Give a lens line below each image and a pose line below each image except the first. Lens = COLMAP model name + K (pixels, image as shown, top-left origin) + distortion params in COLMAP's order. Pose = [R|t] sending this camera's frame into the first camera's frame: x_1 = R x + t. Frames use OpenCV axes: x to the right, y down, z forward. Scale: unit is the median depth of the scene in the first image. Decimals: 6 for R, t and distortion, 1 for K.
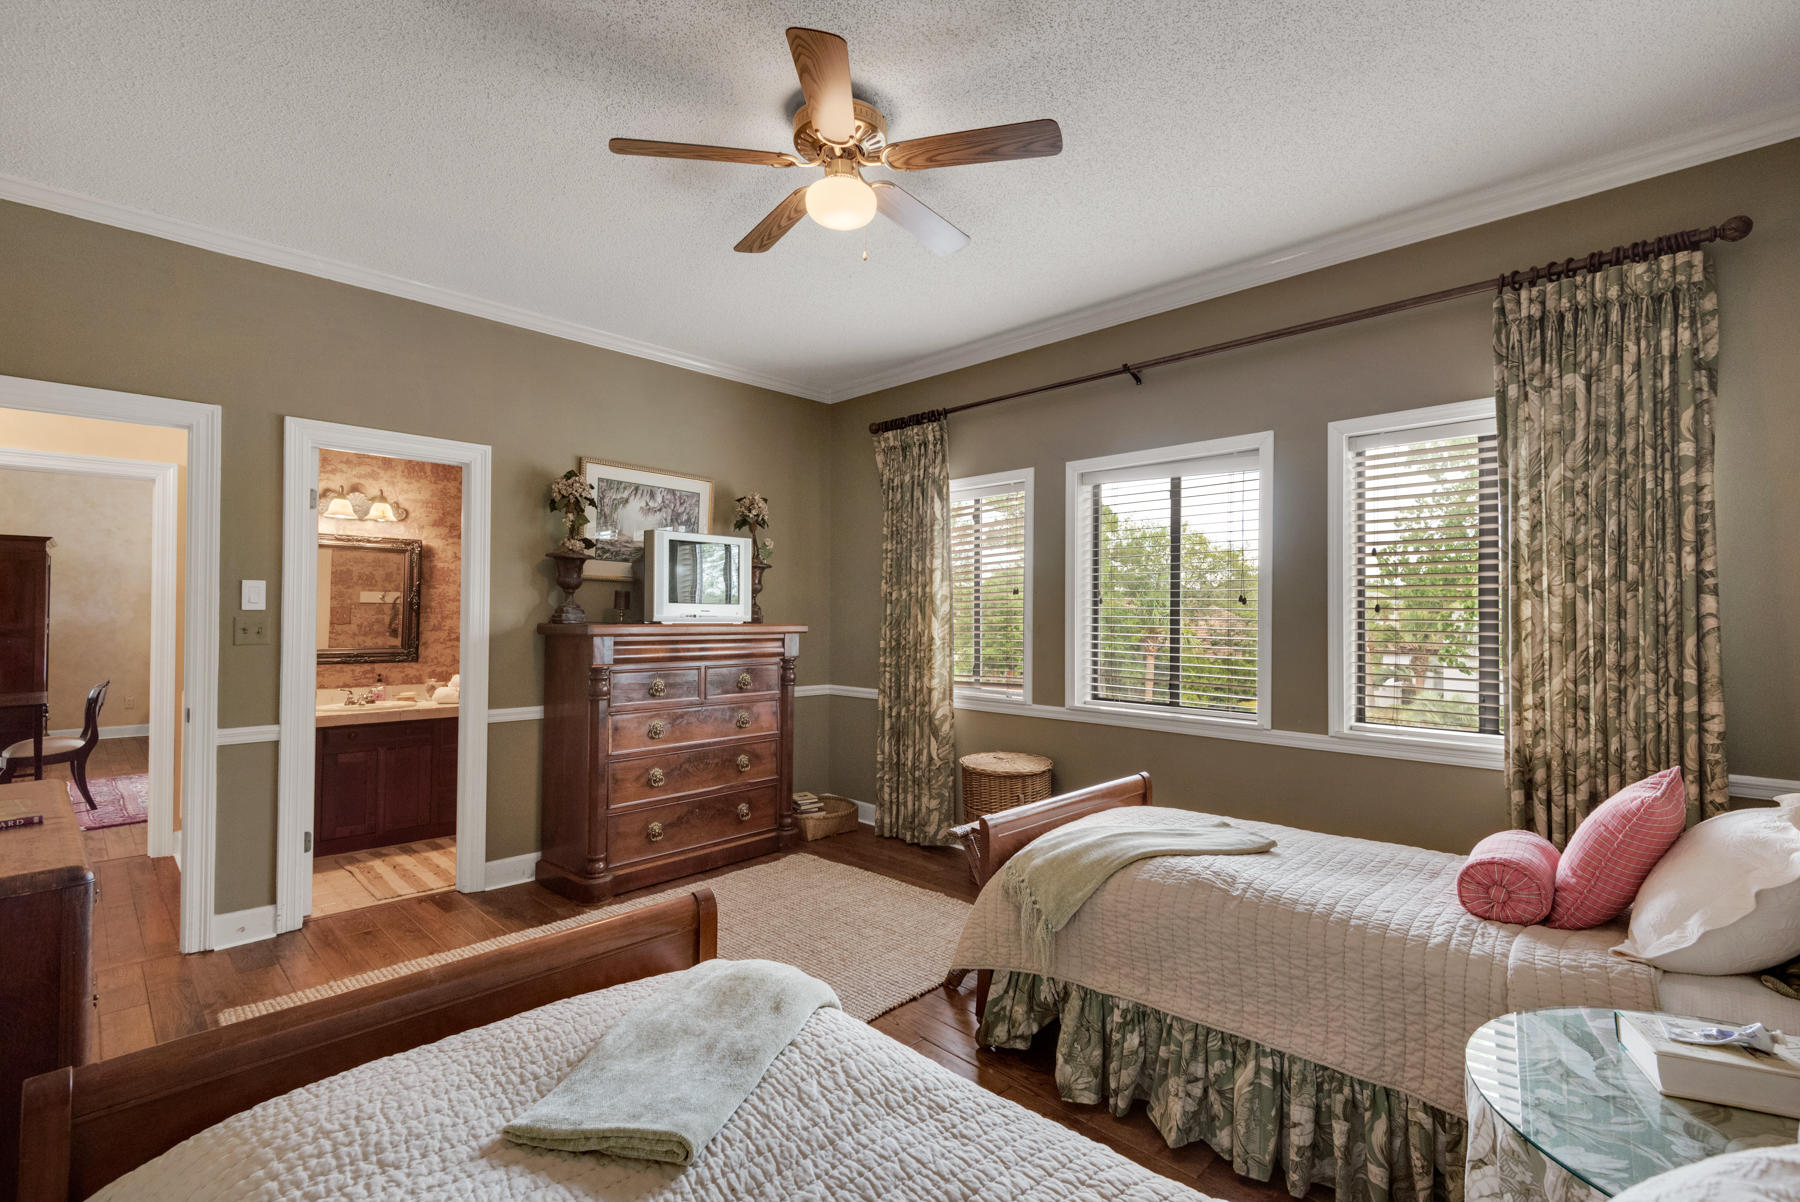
lens RADIAL K [[820.0, 0, 897.5], [0, 820.0, 606.4], [0, 0, 1]] dist [0.014663, -0.001615]
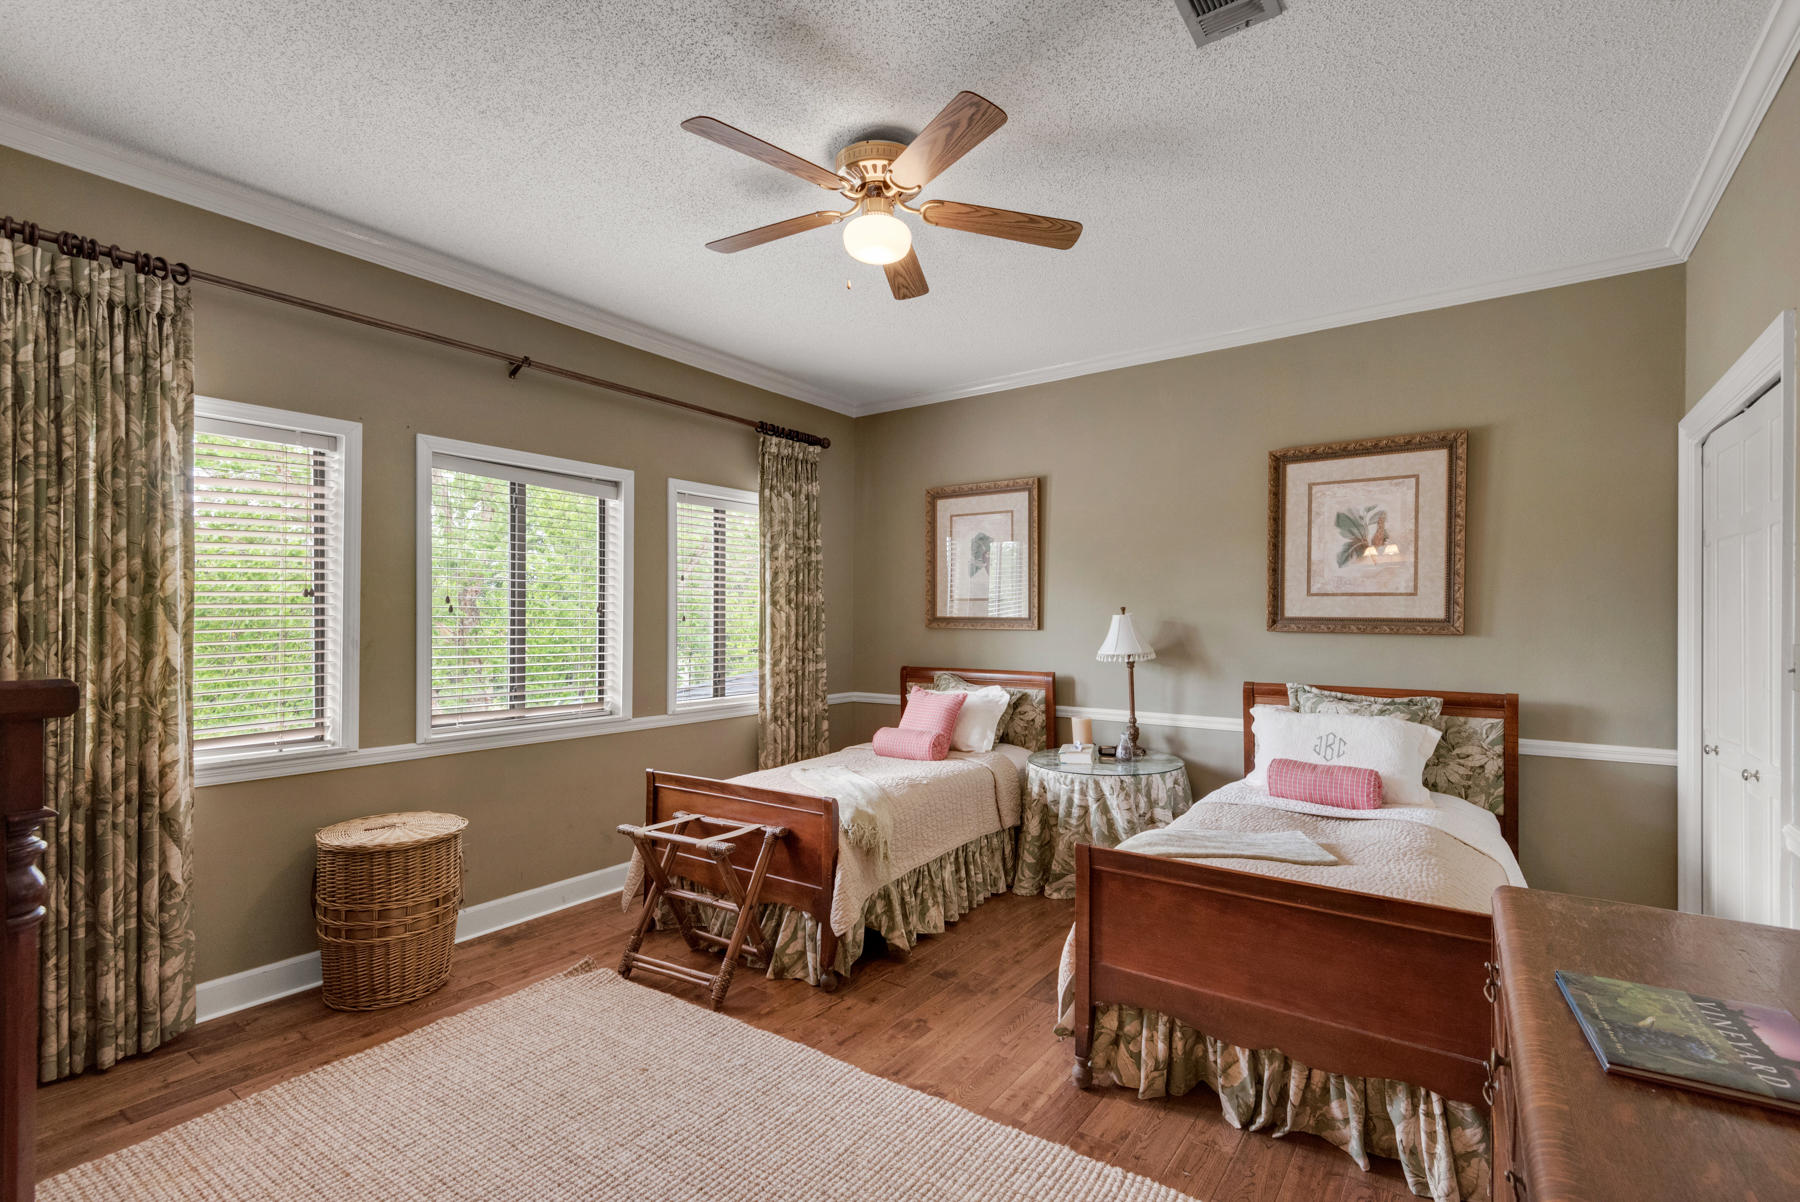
lens RADIAL K [[820.0, 0, 897.5], [0, 820.0, 606.4], [0, 0, 1]] dist [0.014663, -0.001615]
pose [[-0.157230, 0.015361, 0.987443, -0.634899], [-0.007956, 0.999827, -0.016820, 0.001965], [-0.987530, -0.010501, -0.157081, 0.644577]]
